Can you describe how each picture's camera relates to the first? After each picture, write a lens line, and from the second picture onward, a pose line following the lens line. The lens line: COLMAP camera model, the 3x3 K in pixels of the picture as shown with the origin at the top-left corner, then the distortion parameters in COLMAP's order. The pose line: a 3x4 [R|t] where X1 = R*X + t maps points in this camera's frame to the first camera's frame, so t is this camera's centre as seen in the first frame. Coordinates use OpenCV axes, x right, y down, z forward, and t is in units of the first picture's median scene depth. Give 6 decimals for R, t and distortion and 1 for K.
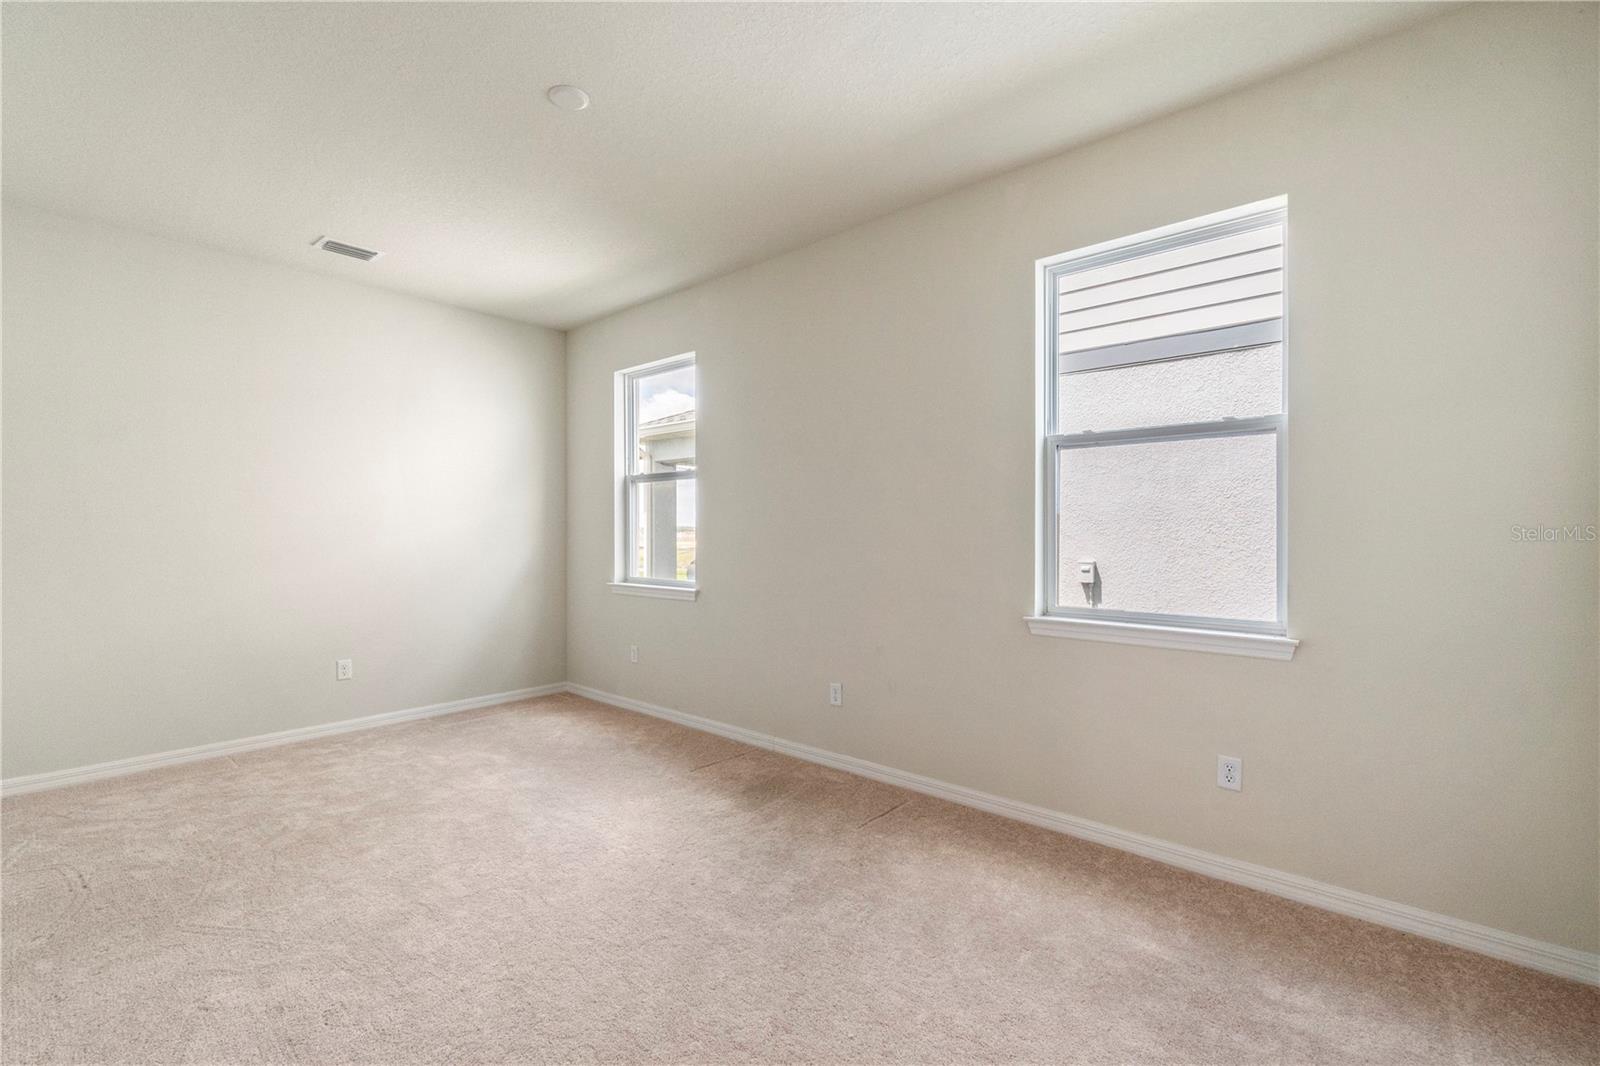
lens RADIAL K [[697.0, 0, 789.5], [0, 697.0, 533.0], [0, 0, 1]] dist [0.037791, 0.000393]
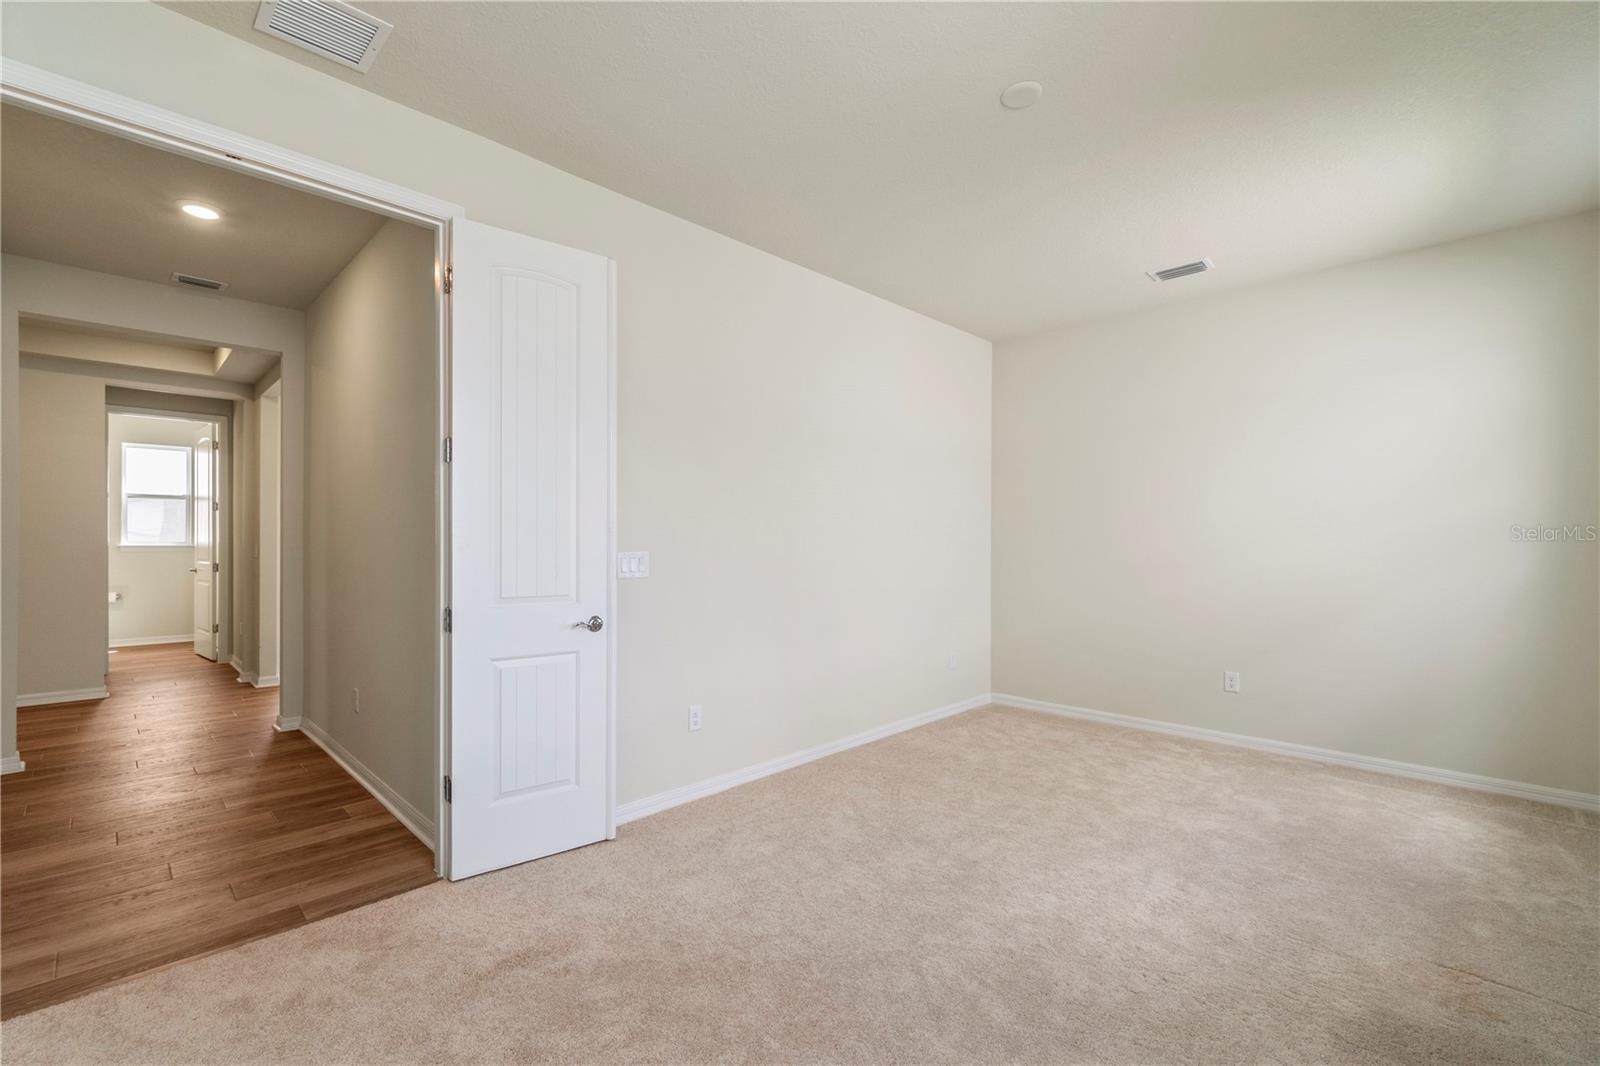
lens RADIAL K [[697.0, 0, 789.1], [0, 697.0, 540.9], [0, 0, 1]] dist [0.037791, 0.000393]
pose [[-0.024180, -0.008920, -0.999668, 0.440440], [0.000920, 0.999960, -0.008944, 0.004906], [0.999707, -0.001136, -0.024170, 0.471743]]
